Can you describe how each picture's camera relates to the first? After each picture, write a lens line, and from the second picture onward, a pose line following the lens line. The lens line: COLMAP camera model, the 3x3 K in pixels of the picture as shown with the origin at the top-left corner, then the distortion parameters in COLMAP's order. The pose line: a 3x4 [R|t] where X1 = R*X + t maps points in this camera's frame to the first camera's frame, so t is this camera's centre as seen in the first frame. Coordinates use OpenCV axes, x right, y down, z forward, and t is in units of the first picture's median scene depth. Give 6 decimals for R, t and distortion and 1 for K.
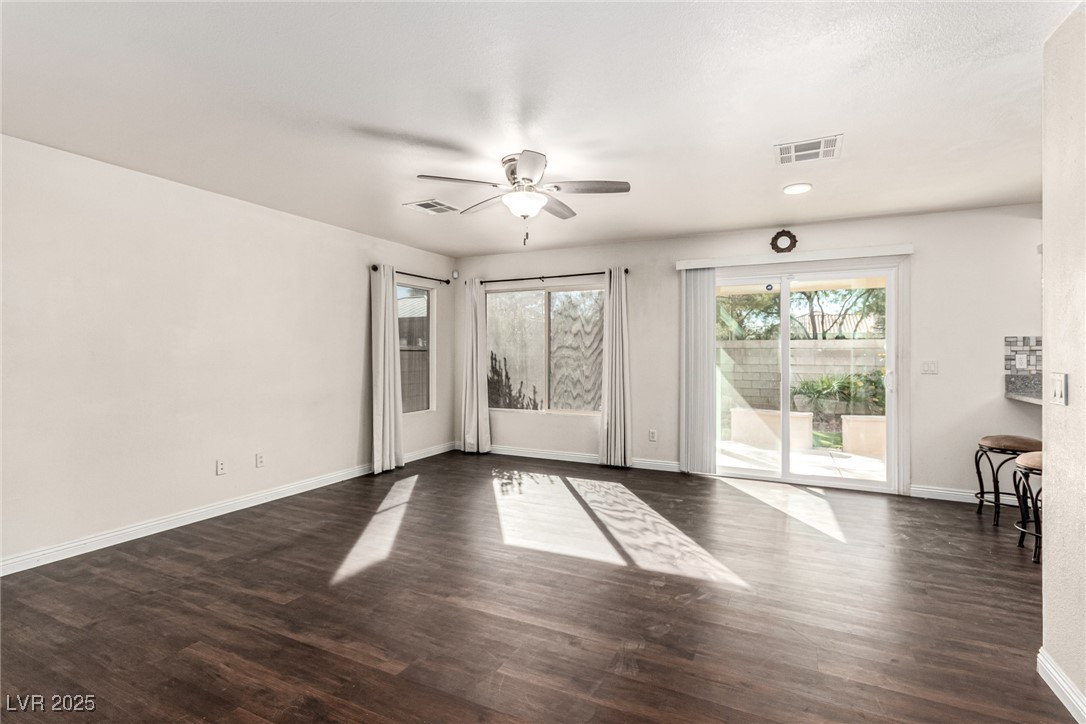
lens RADIAL K [[505.4, 0, 553.4], [0, 505.4, 356.1], [0, 0, 1]] dist [-0.000280, -0.000308]
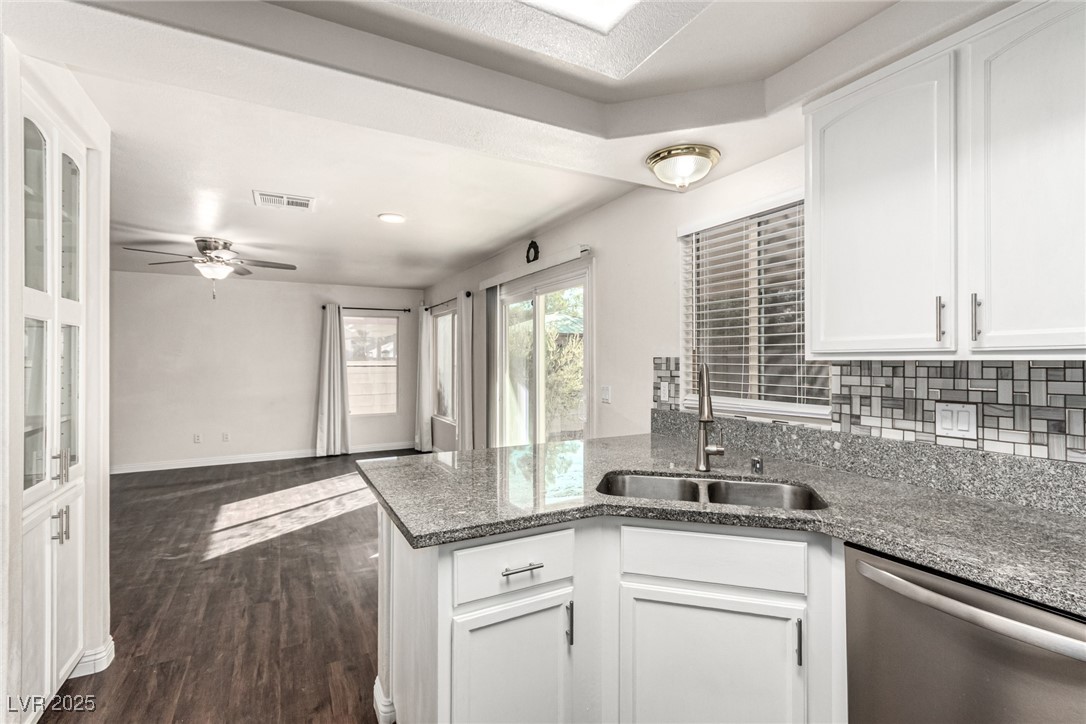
lens RADIAL K [[505.4, 0, 552.3], [0, 505.4, 363.6], [0, 0, 1]] dist [-0.000280, -0.000308]
pose [[0.809116, 0.002177, -0.587645, 1.030366], [-0.001260, 0.999997, 0.001971, -0.025881], [0.587648, -0.000854, 0.809116, 0.268779]]
